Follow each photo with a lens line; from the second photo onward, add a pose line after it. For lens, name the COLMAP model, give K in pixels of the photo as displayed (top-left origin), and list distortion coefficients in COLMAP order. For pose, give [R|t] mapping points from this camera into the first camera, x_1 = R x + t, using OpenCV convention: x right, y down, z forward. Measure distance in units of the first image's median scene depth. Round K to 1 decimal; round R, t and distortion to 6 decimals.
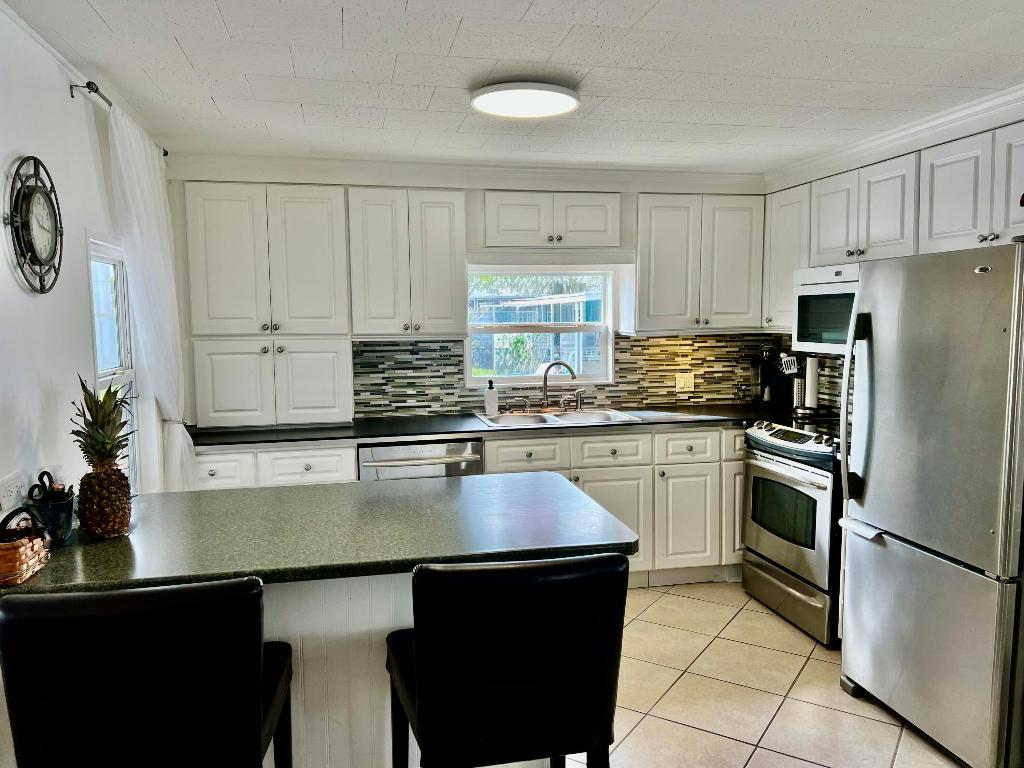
lens RADIAL K [[769.0, 0, 507.8], [0, 769.0, 382.9], [0, 0, 1]] dist [0.060720, -0.076817]
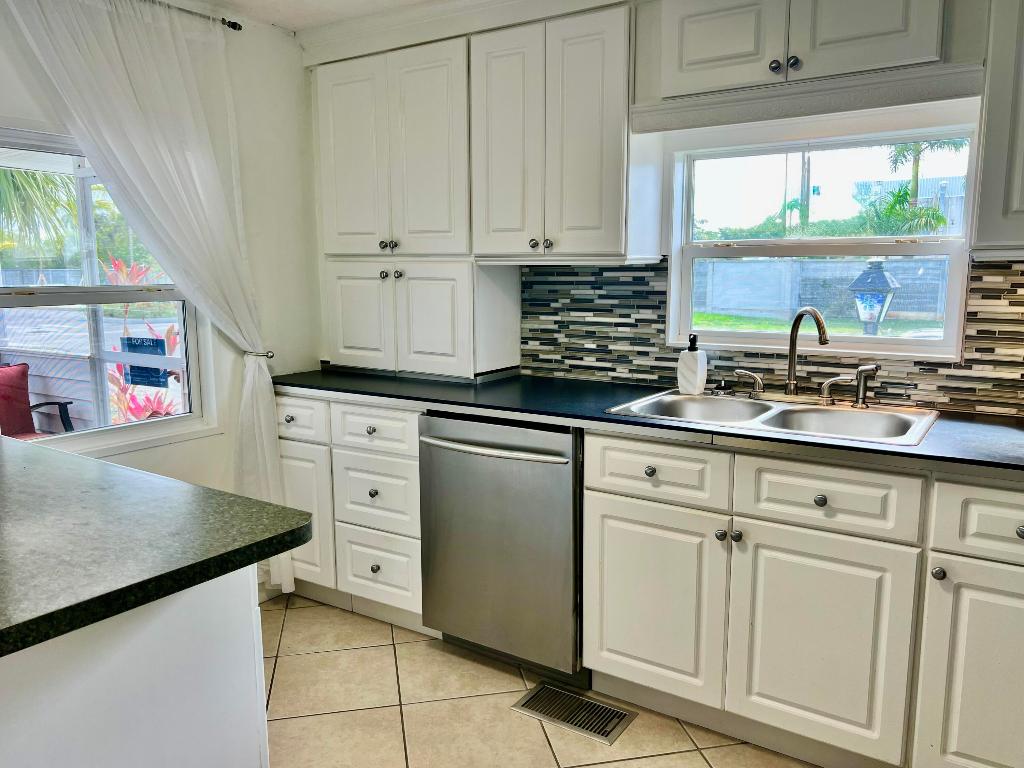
lens RADIAL K [[769.0, 0, 511.4], [0, 769.0, 386.2], [0, 0, 1]] dist [0.060720, -0.076817]
pose [[0.700969, 0.115210, -0.703825, 0.302976], [-0.068375, 0.993176, 0.094476, -0.011516], [0.709907, -0.018100, 0.704063, 0.480007]]
